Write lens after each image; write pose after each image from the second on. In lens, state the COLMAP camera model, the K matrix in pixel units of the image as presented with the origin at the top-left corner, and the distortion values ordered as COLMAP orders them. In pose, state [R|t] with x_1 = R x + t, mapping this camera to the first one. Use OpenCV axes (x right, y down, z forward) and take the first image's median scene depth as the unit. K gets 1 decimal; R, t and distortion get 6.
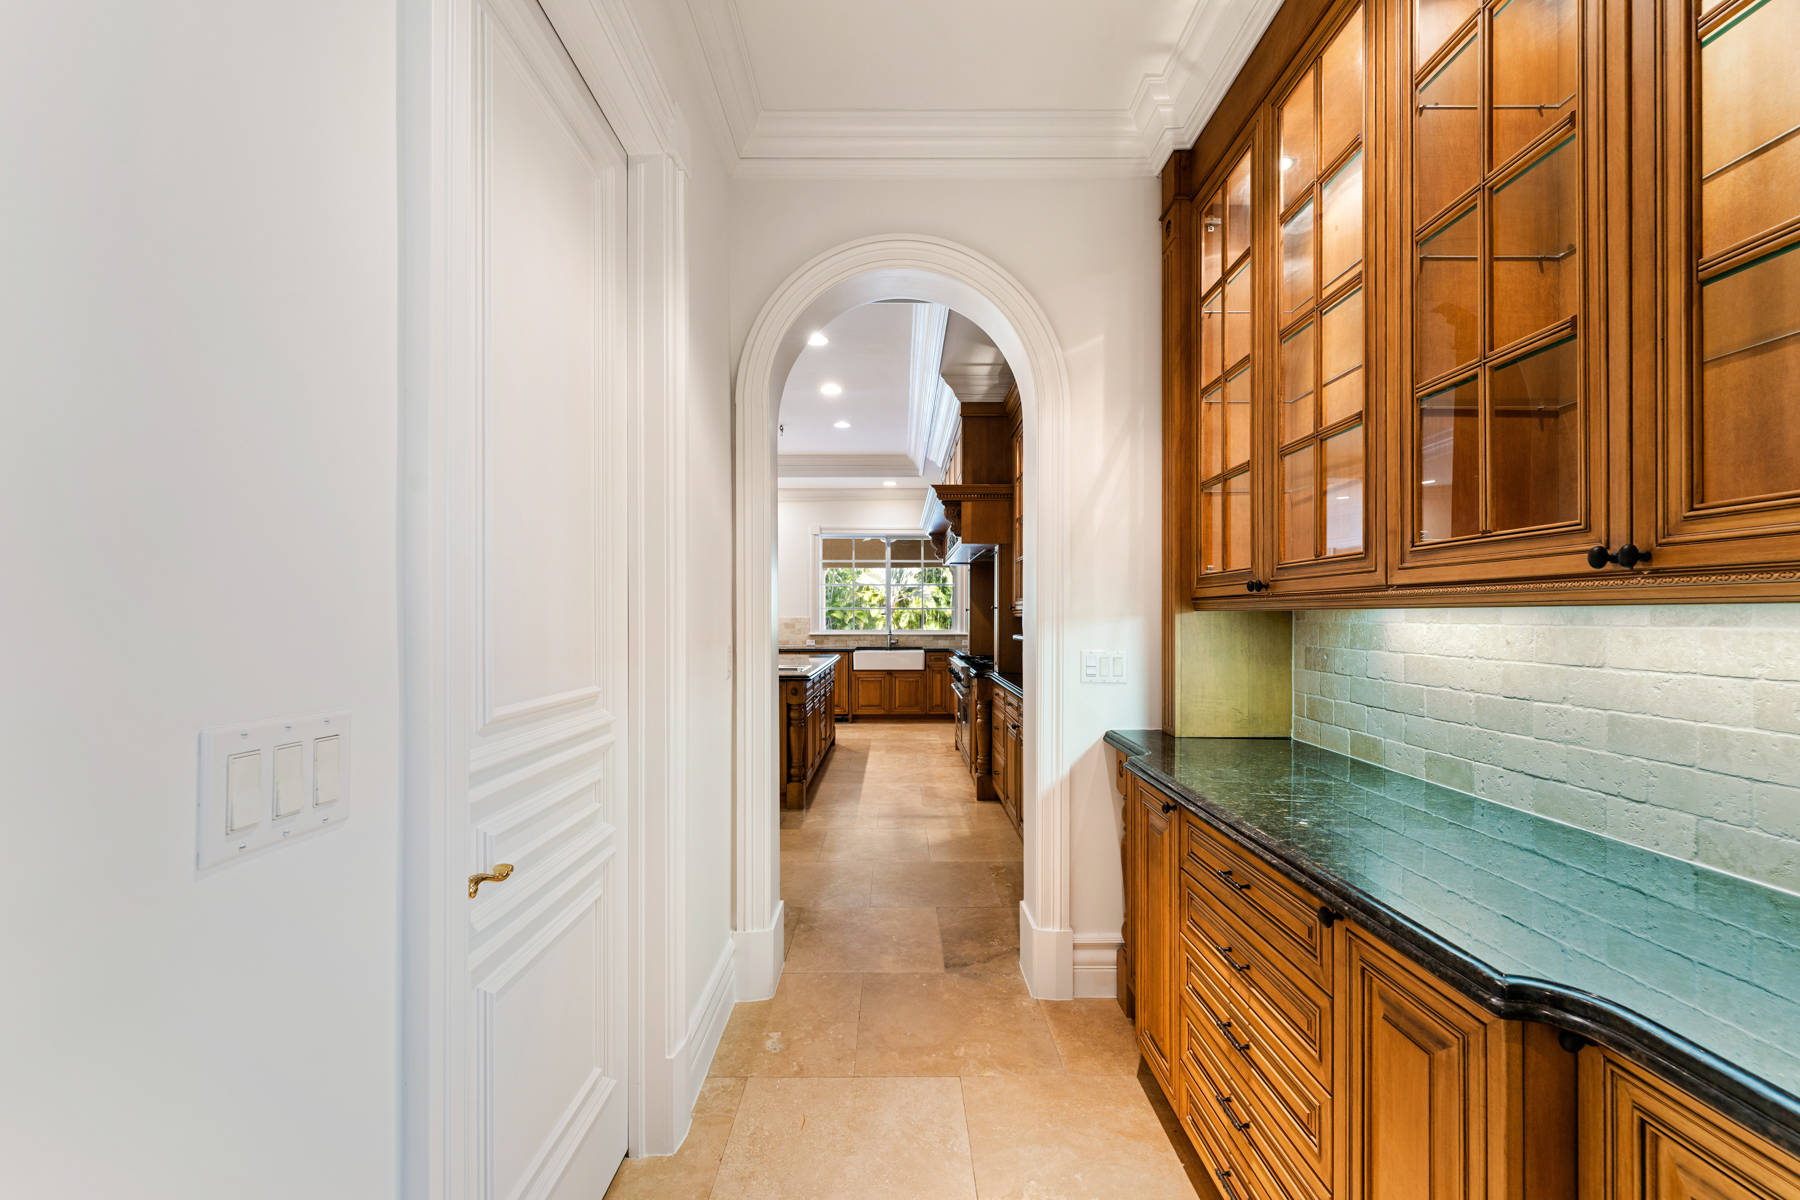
lens RADIAL K [[730.0, 0, 900.2], [0, 730.0, 611.5], [0, 0, 1]] dist [-0.000947, -0.000346]
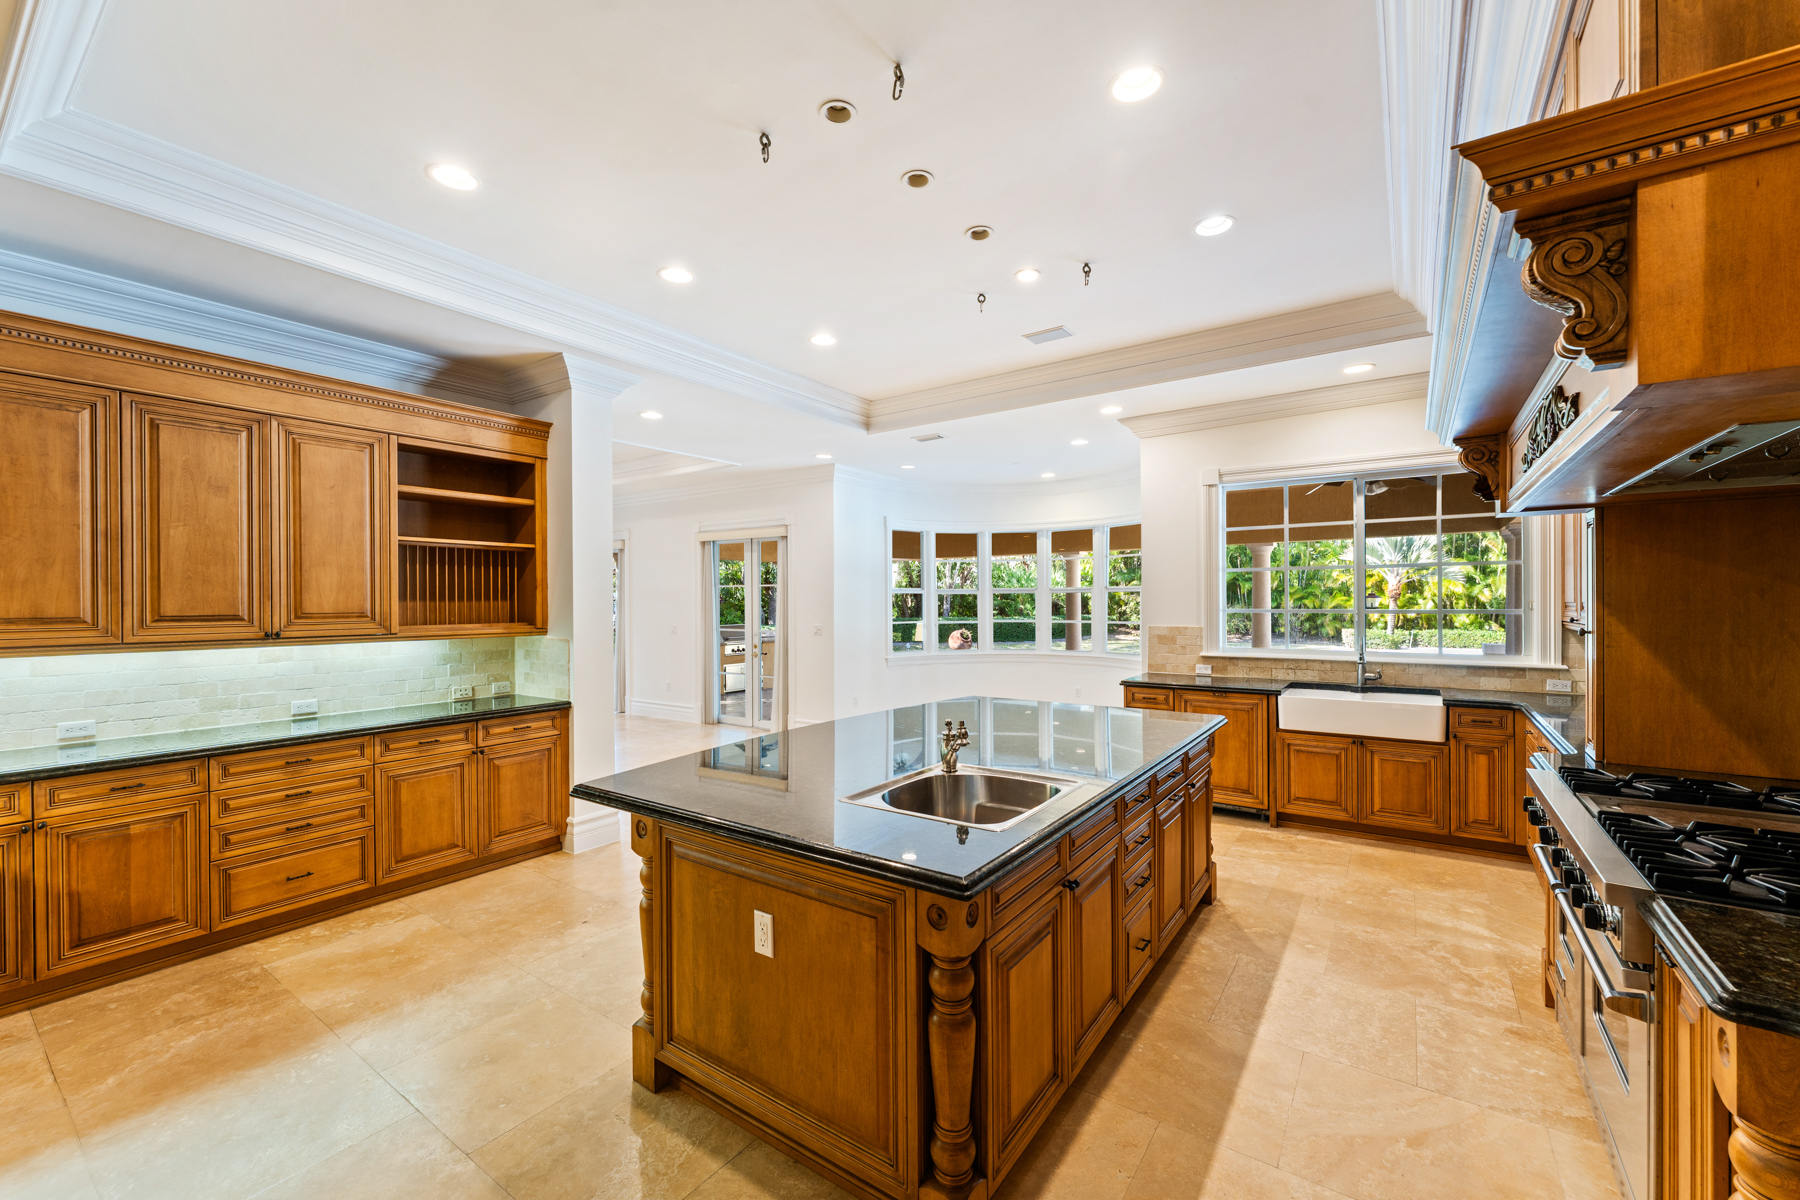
lens RADIAL K [[730.0, 0, 894.7], [0, 730.0, 601.4], [0, 0, 1]] dist [-0.000947, -0.000346]
pose [[0.815321, -0.005076, -0.578987, 0.016218], [0.009319, 0.999947, 0.004357, -0.018073], [0.578934, -0.008948, 0.815325, 0.392102]]
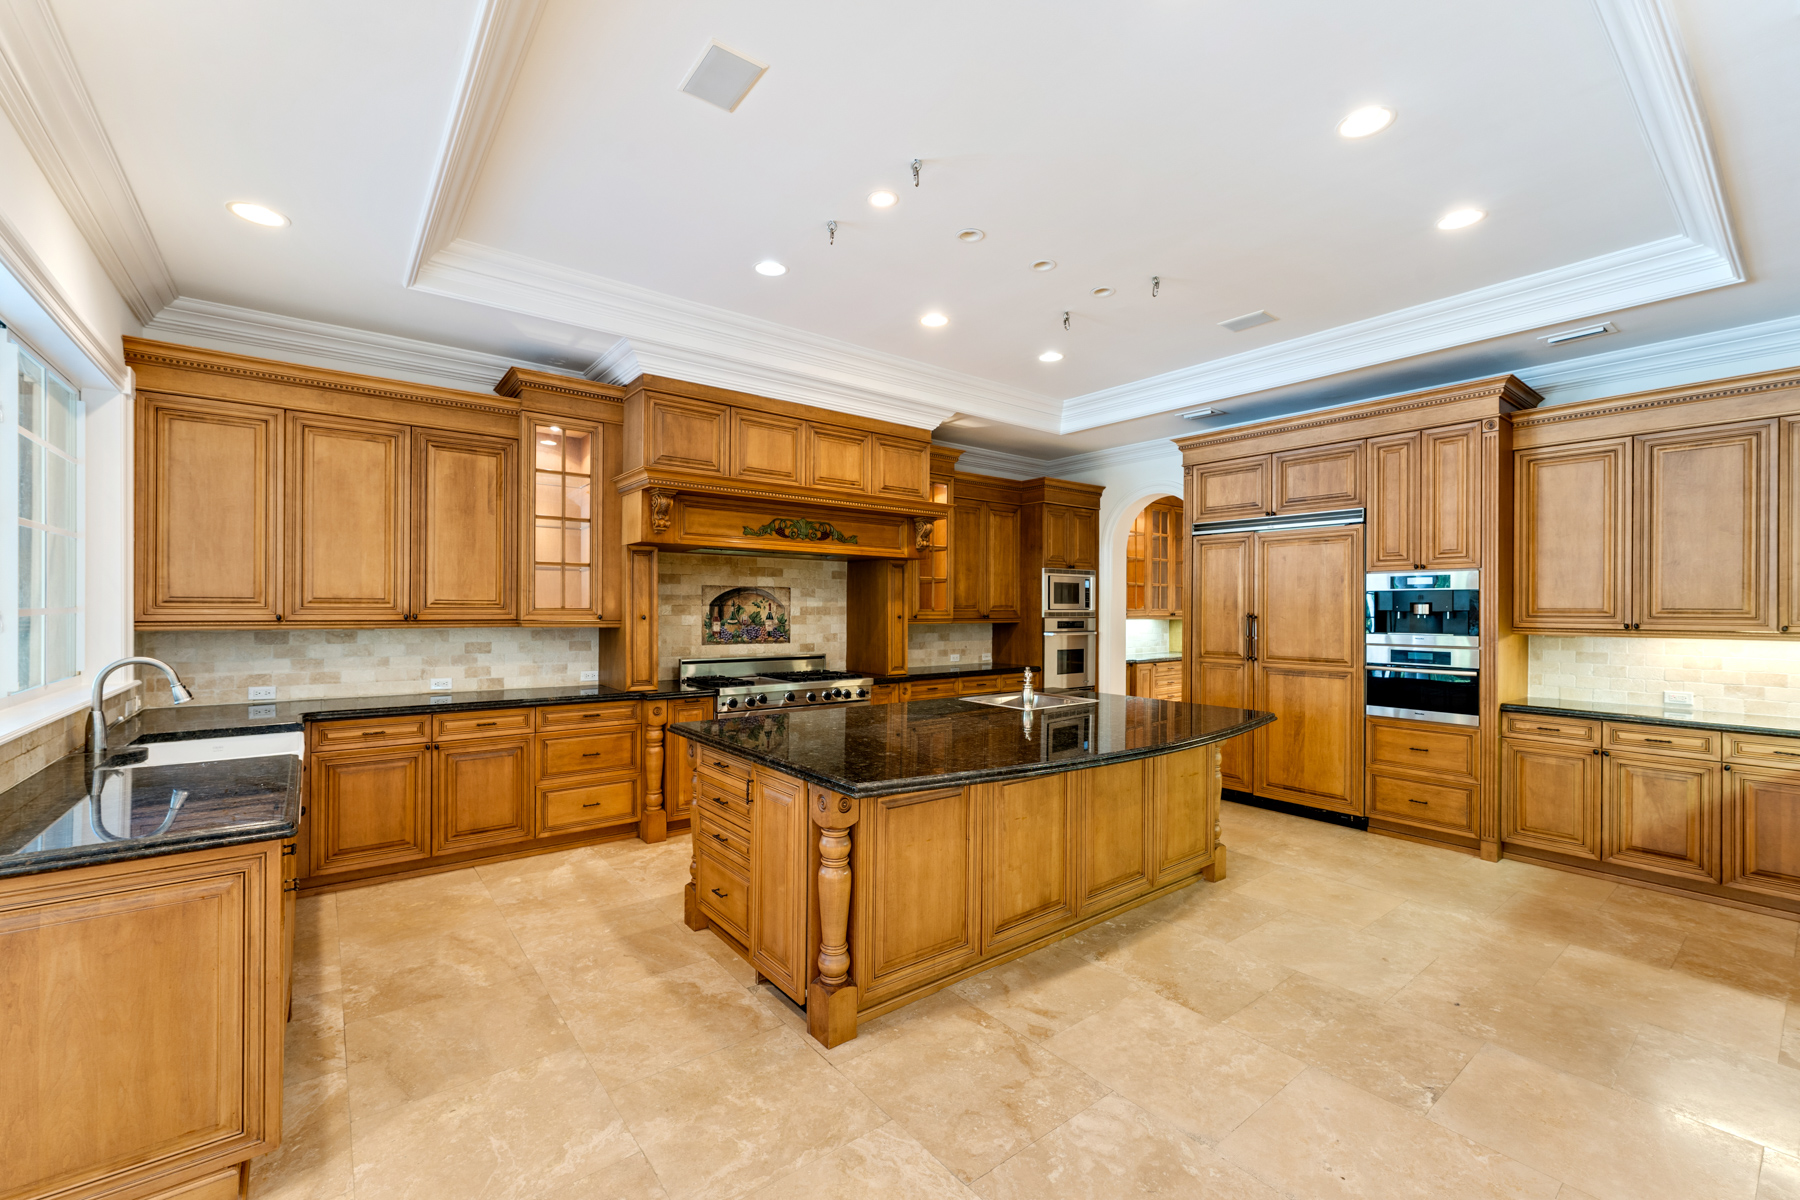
lens RADIAL K [[730.0, 0, 897.0], [0, 730.0, 607.1], [0, 0, 1]] dist [-0.000947, -0.000346]
pose [[-0.616036, -0.001219, 0.787717, -0.410909], [-0.009208, 0.999942, -0.005653, -0.008271], [-0.787664, -0.010736, -0.616011, 0.945681]]
